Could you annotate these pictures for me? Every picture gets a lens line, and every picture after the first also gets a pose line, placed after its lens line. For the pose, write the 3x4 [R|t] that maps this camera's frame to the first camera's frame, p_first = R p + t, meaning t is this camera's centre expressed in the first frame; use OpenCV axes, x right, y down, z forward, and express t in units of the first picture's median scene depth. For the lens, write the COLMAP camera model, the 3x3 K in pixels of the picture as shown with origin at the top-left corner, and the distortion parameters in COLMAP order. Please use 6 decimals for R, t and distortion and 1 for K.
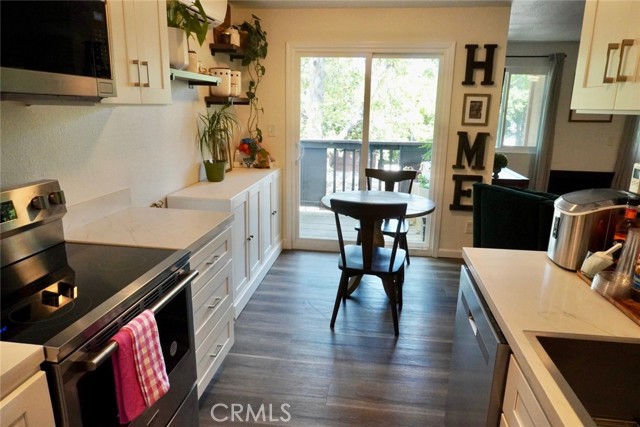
lens RADIAL K [[424.0, 0, 320.0], [0, 424.0, 213.5], [0, 0, 1]] dist [-0.058074, 0.039953]
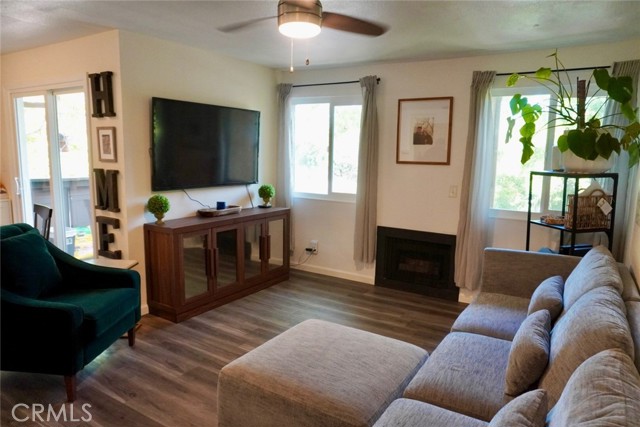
lens RADIAL K [[424.0, 0, 320.0], [0, 424.0, 213.5], [0, 0, 1]] dist [-0.058074, 0.039953]
pose [[0.917332, 0.061033, -0.393416, 1.105212], [-0.103538, 0.990750, -0.087720, -0.068830], [0.384423, 0.121202, 0.915166, 0.368774]]
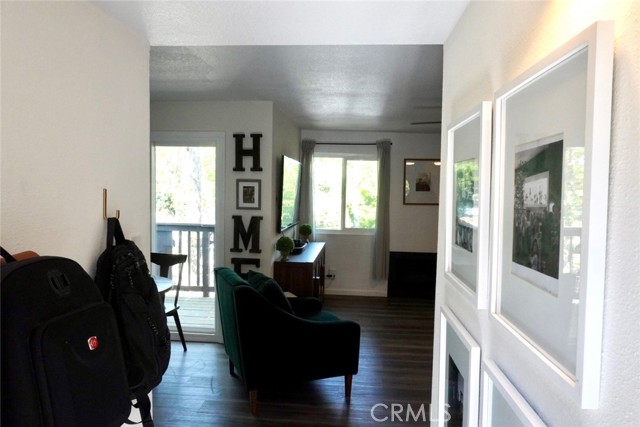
lens RADIAL K [[424.0, 0, 320.0], [0, 424.0, 213.5], [0, 0, 1]] dist [-0.058074, 0.039953]
pose [[0.997973, 0.000605, 0.063637, 0.464045], [0.011263, 0.982492, -0.185964, -0.007047], [-0.062635, 0.186304, 0.980494, -0.014998]]
